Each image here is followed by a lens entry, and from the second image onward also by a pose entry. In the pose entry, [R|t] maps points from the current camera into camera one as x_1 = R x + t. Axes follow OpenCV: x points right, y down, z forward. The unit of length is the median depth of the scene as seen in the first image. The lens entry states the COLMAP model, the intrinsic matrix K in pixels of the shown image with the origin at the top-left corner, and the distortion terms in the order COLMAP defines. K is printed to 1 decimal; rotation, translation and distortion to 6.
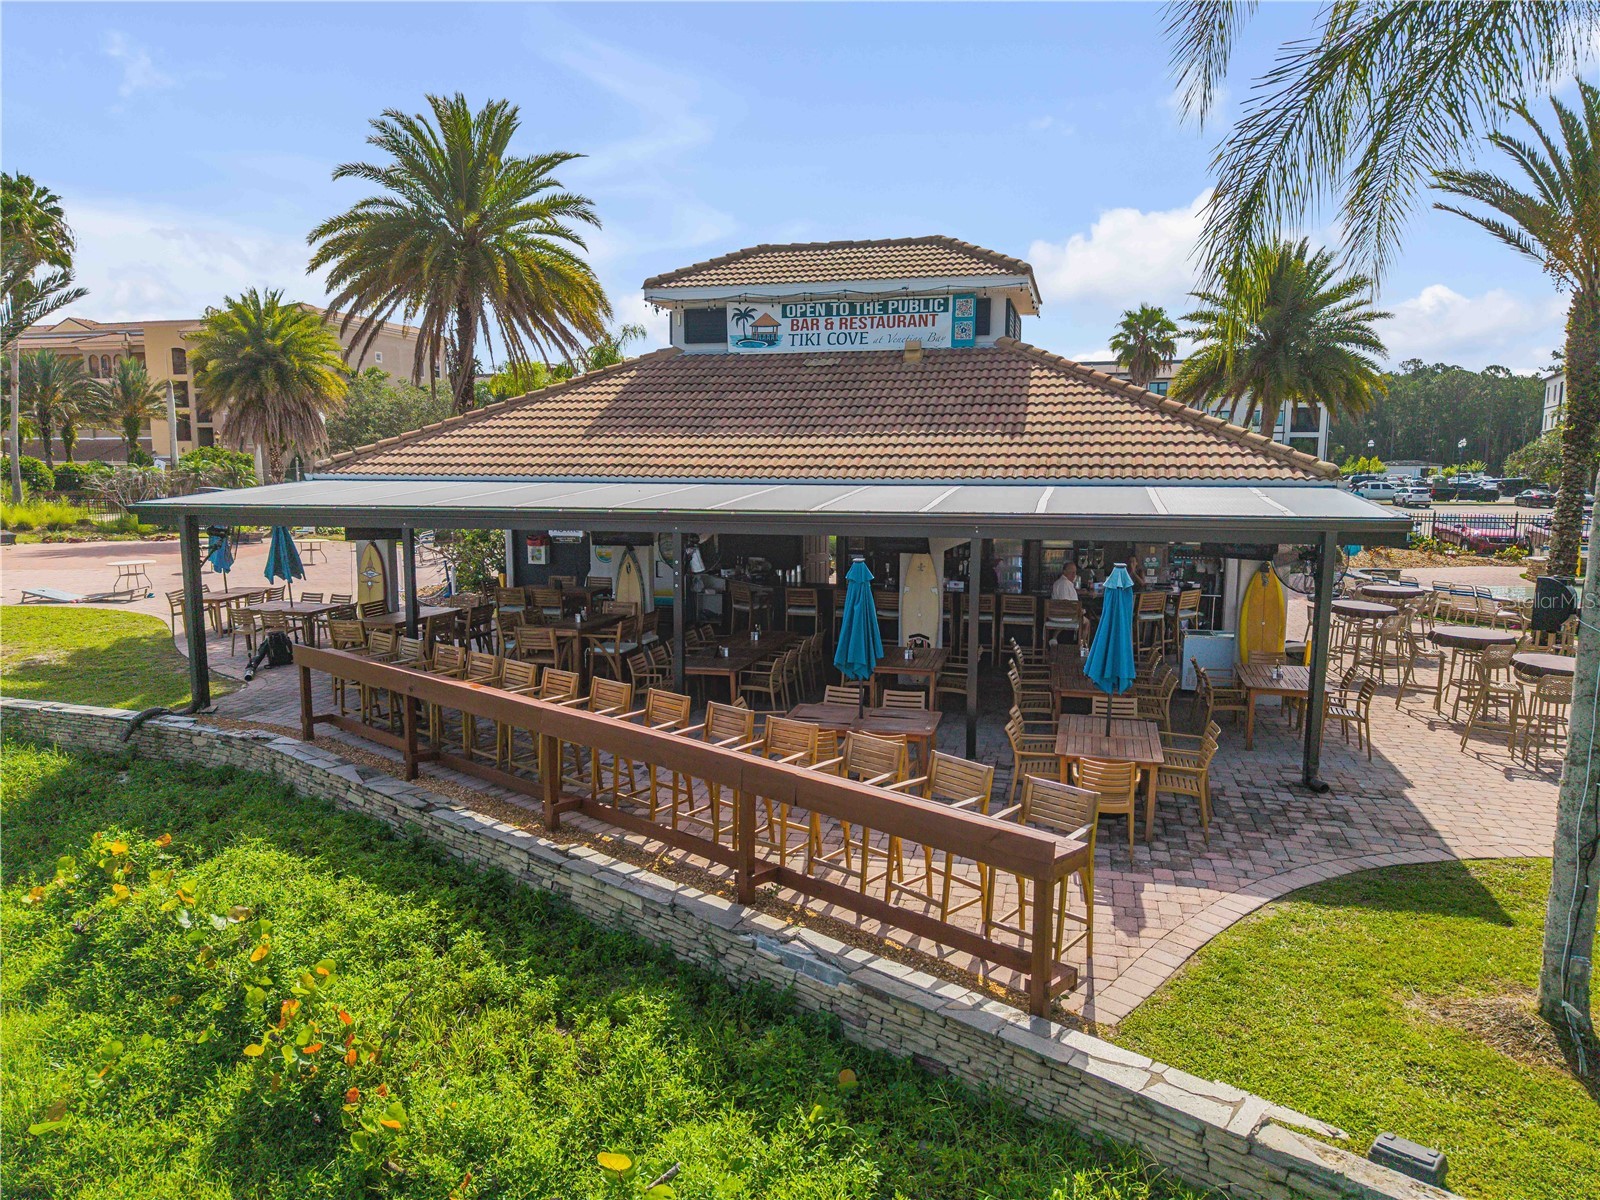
lens RADIAL K [[1066.3, 0, 792.8], [0, 1066.3, 598.6], [0, 0, 1]] dist [0.007698, -0.004750]
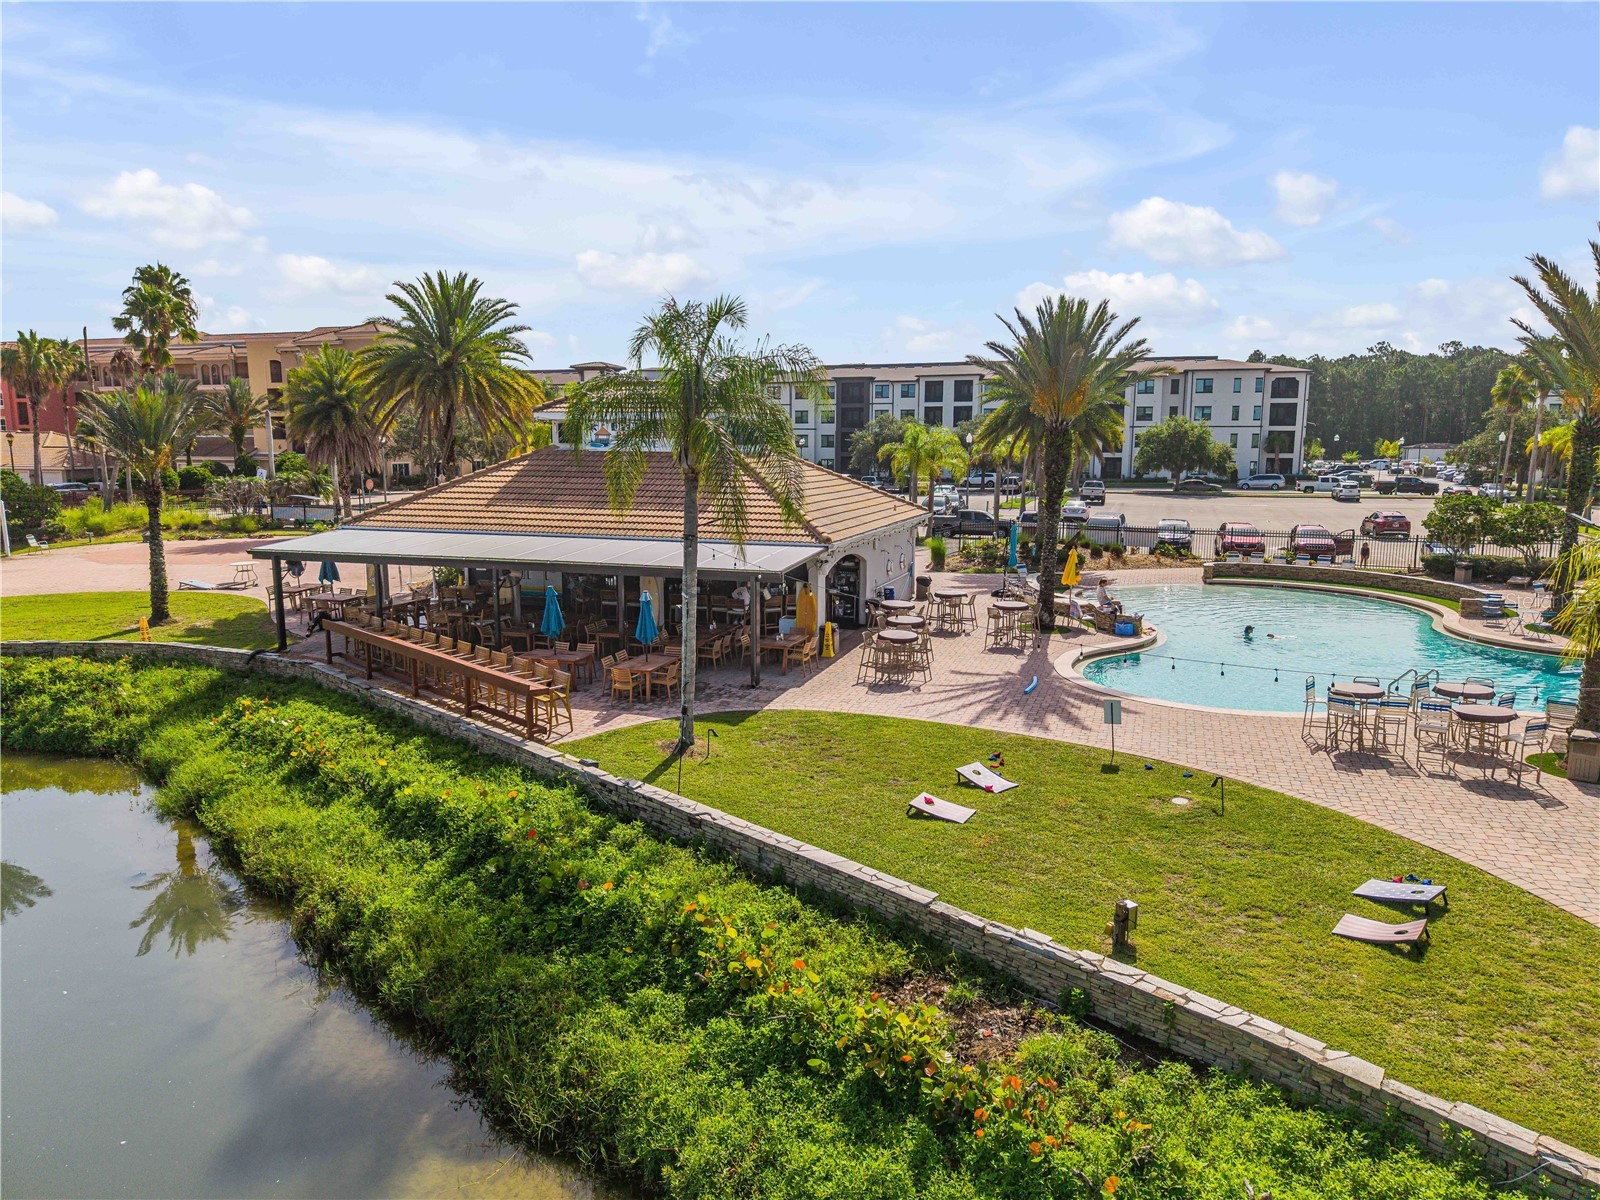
lens RADIAL K [[1066.3, 0, 792.8], [0, 1066.3, 598.6], [0, 0, 1]] dist [0.007698, -0.004750]
pose [[0.997343, 0.009149, -0.072268, 0.469436], [-0.007253, 0.999624, 0.026446, -0.046458], [0.072483, -0.025852, 0.997035, -0.797751]]
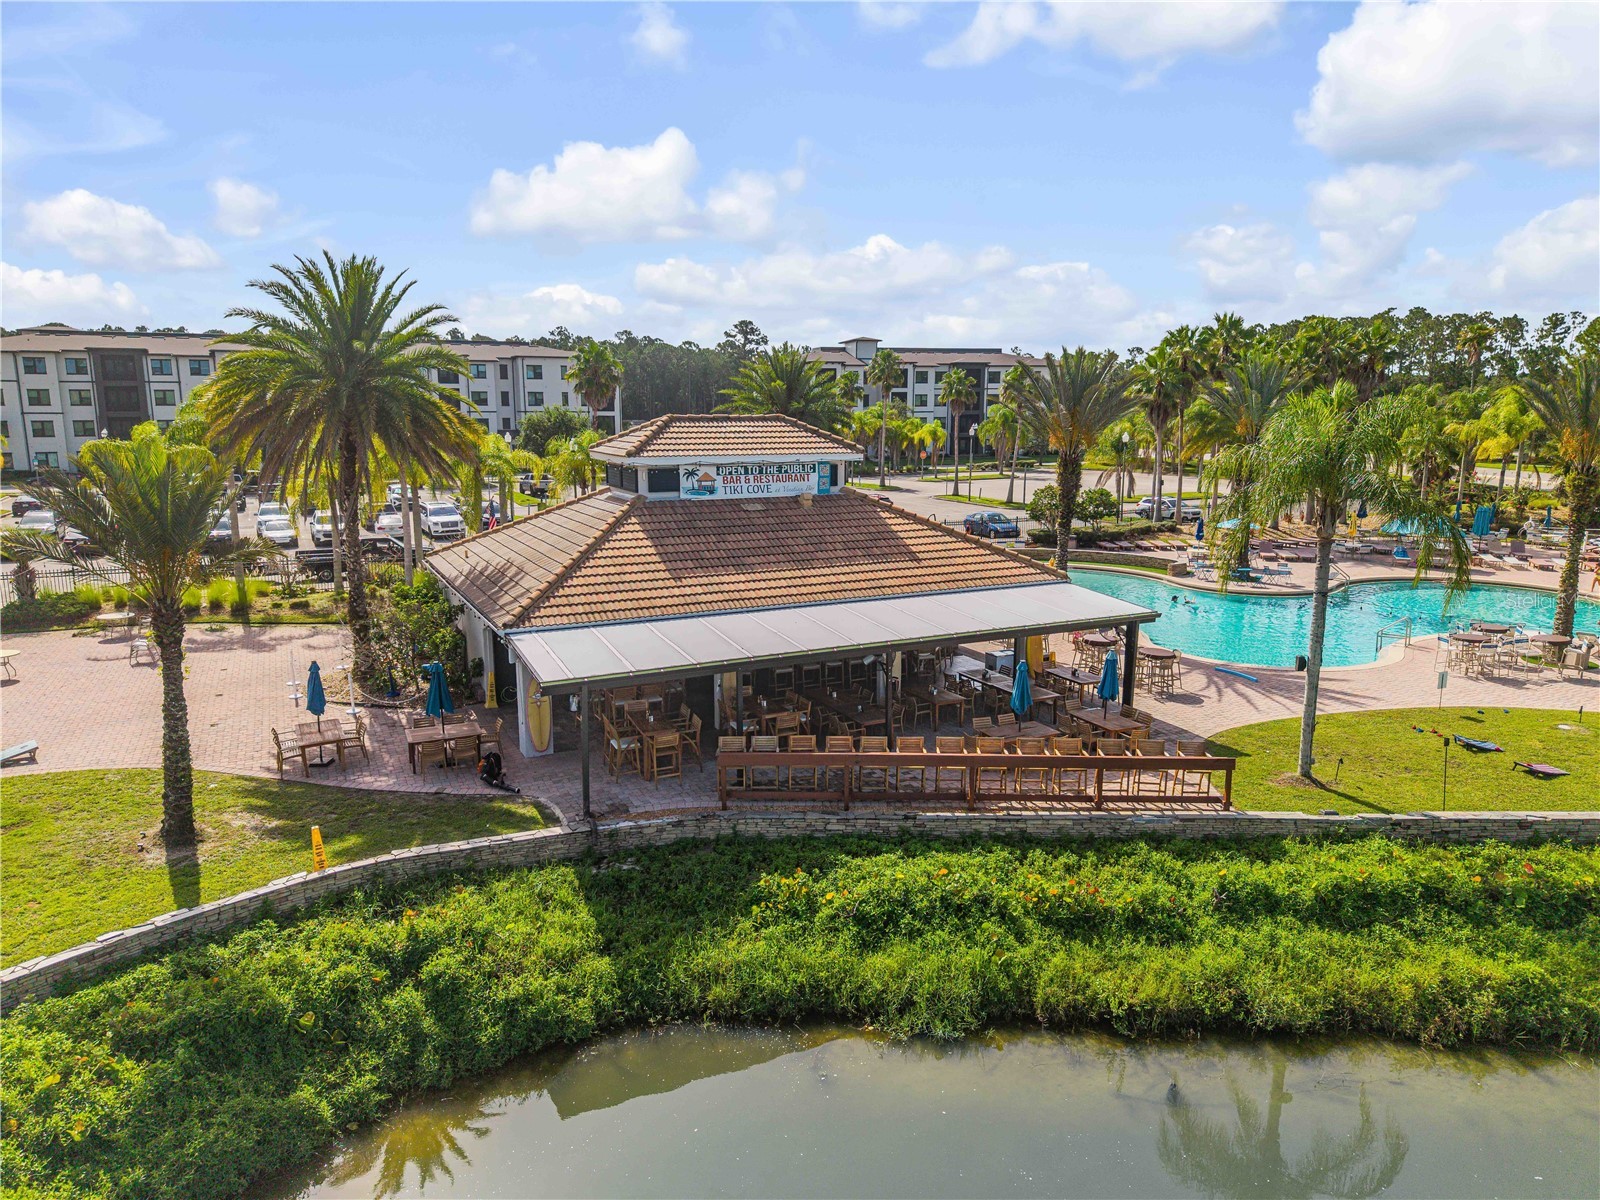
lens RADIAL K [[1066.3, 0, 792.8], [0, 1066.3, 598.6], [0, 0, 1]] dist [0.007698, -0.004750]
pose [[0.753571, -0.118931, 0.646518, -1.049110], [0.082210, 0.992827, 0.086814, -0.244034], [-0.652206, -0.012270, 0.757943, -0.231361]]
